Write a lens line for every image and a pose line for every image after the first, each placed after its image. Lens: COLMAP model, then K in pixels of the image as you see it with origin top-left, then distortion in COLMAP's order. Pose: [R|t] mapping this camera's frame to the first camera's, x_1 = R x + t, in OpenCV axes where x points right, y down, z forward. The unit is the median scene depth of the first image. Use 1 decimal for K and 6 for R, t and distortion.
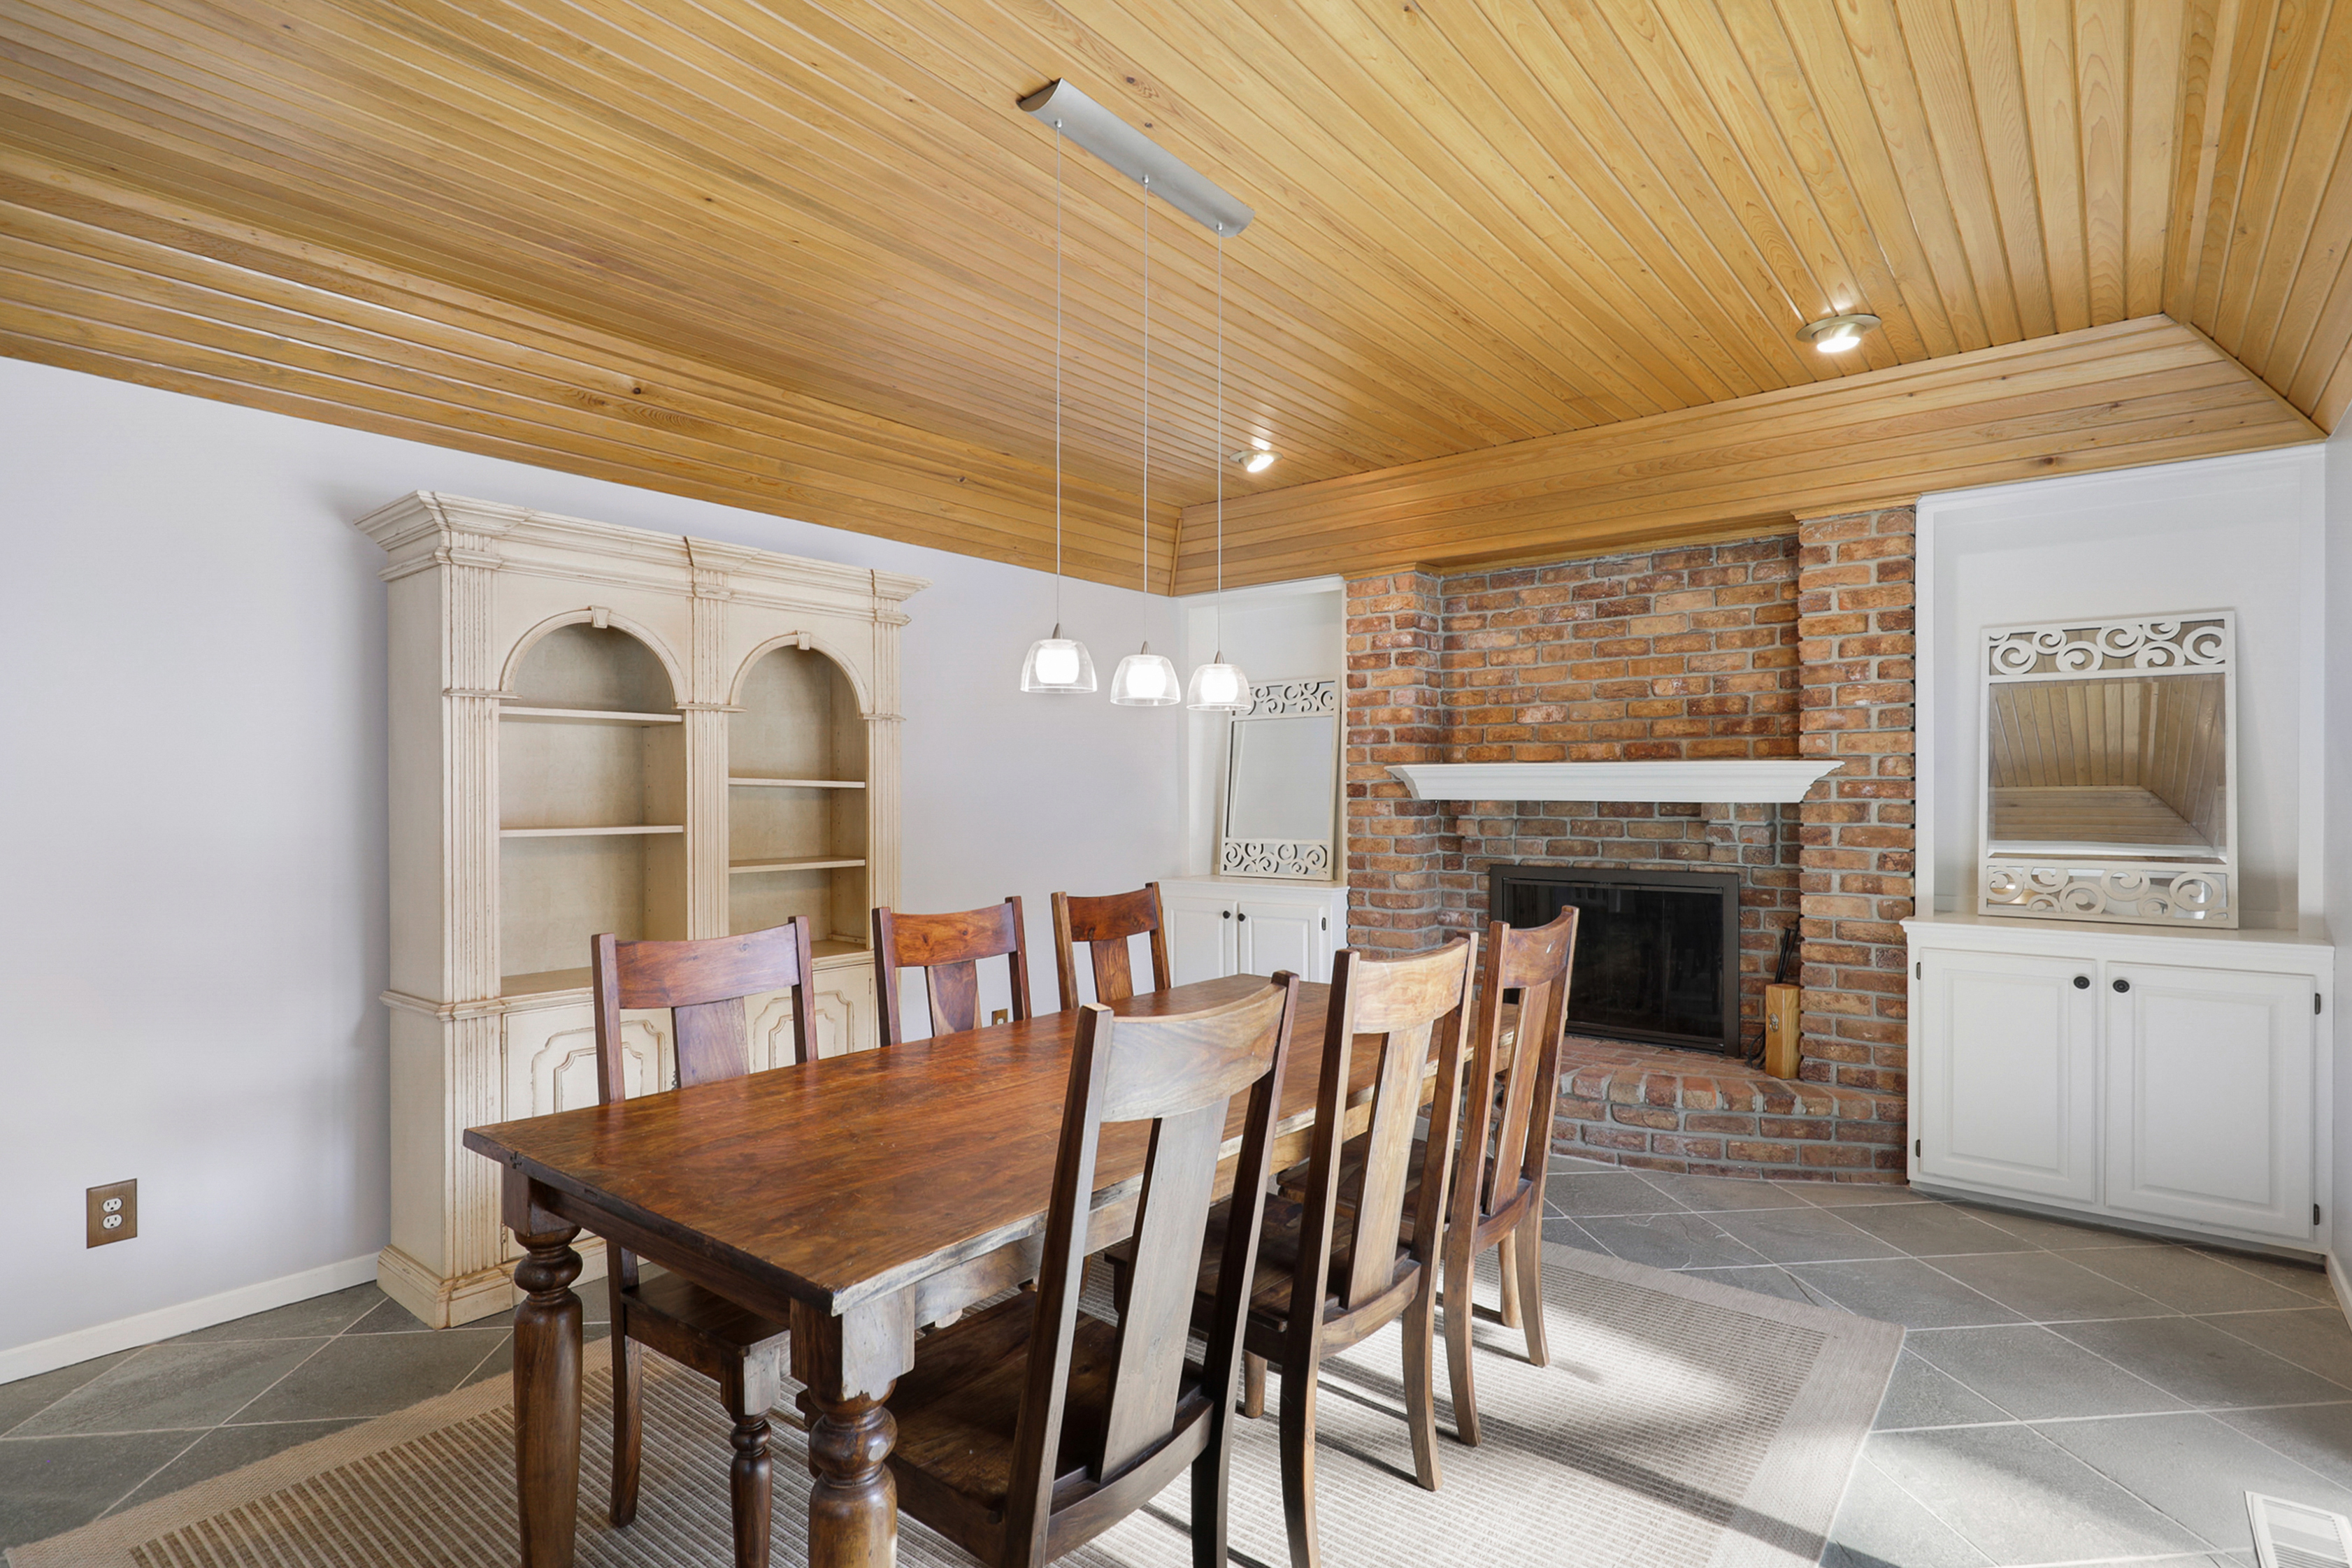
lens RADIAL K [[1147.2, 0, 1194.7], [0, 1147.2, 797.8], [0, 0, 1]] dist [-0.000574, -0.000326]
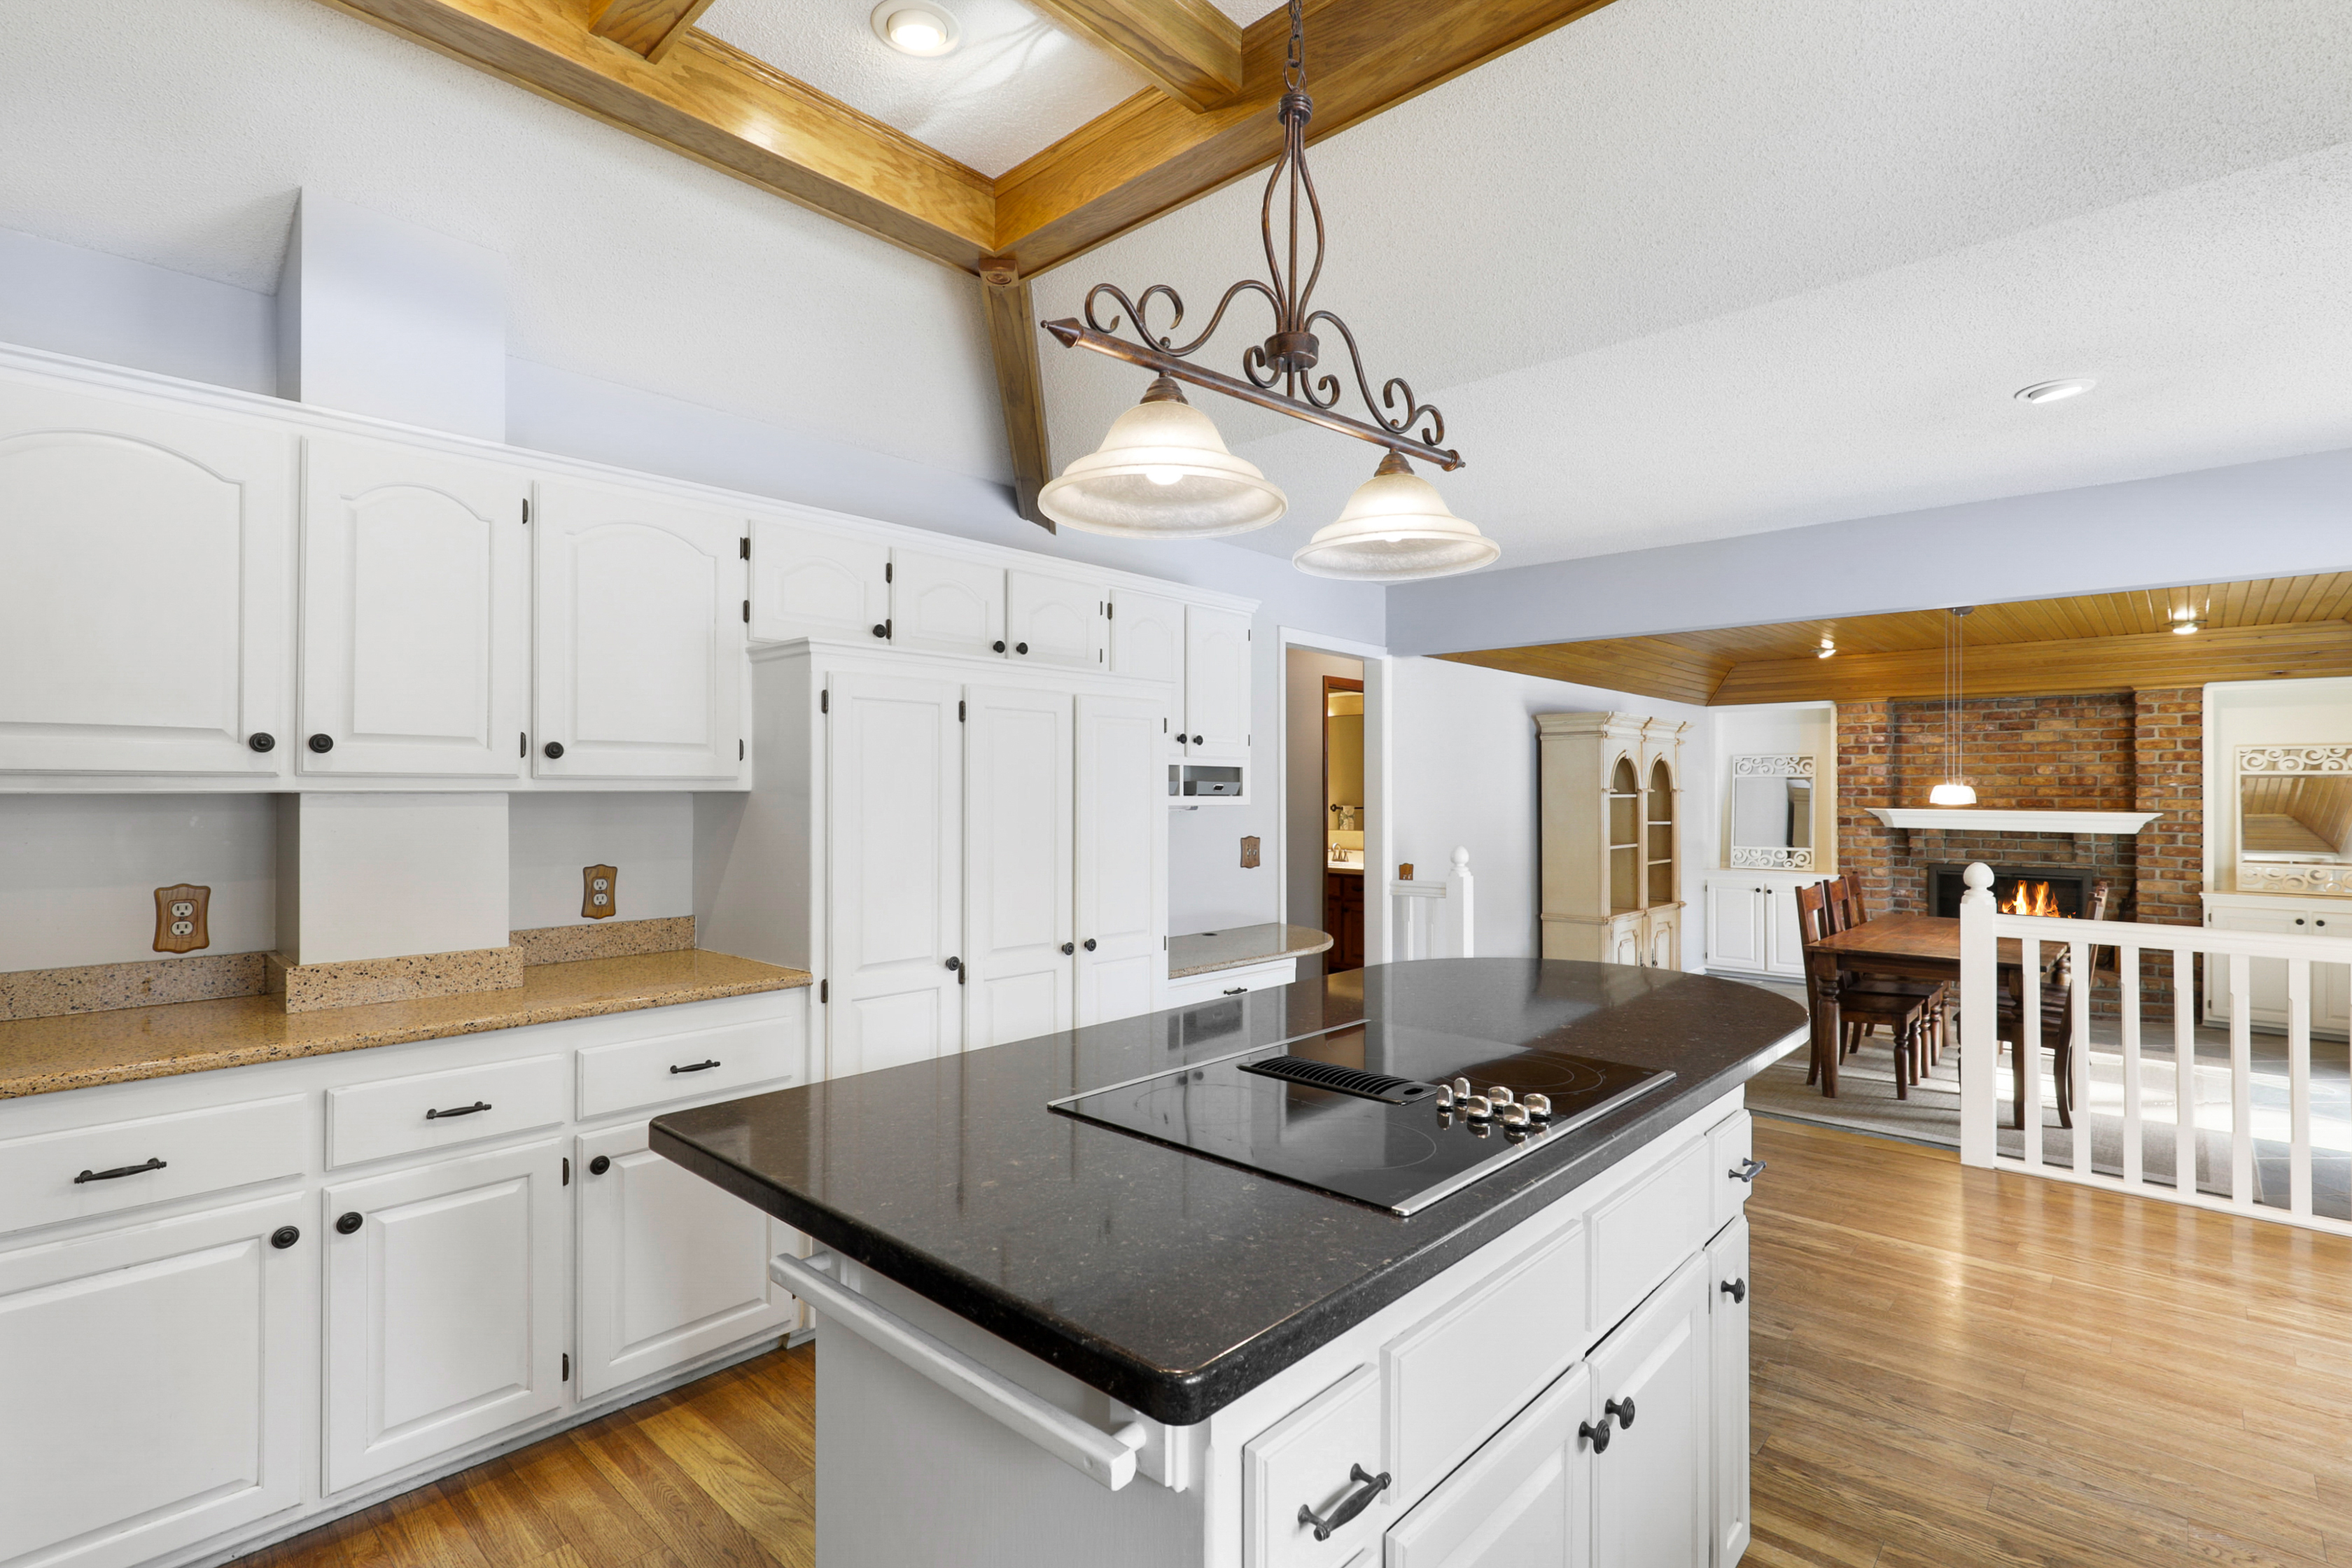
lens RADIAL K [[1115.6, 0, 1176.0], [0, 1115.6, 784.0], [0, 0, 1]] dist [0.001196, 0.000624]
pose [[0.997952, 0.005619, -0.063719, -0.926585], [-0.006229, 0.999937, -0.009386, -0.049262], [0.063662, 0.009764, 0.997924, -0.948838]]
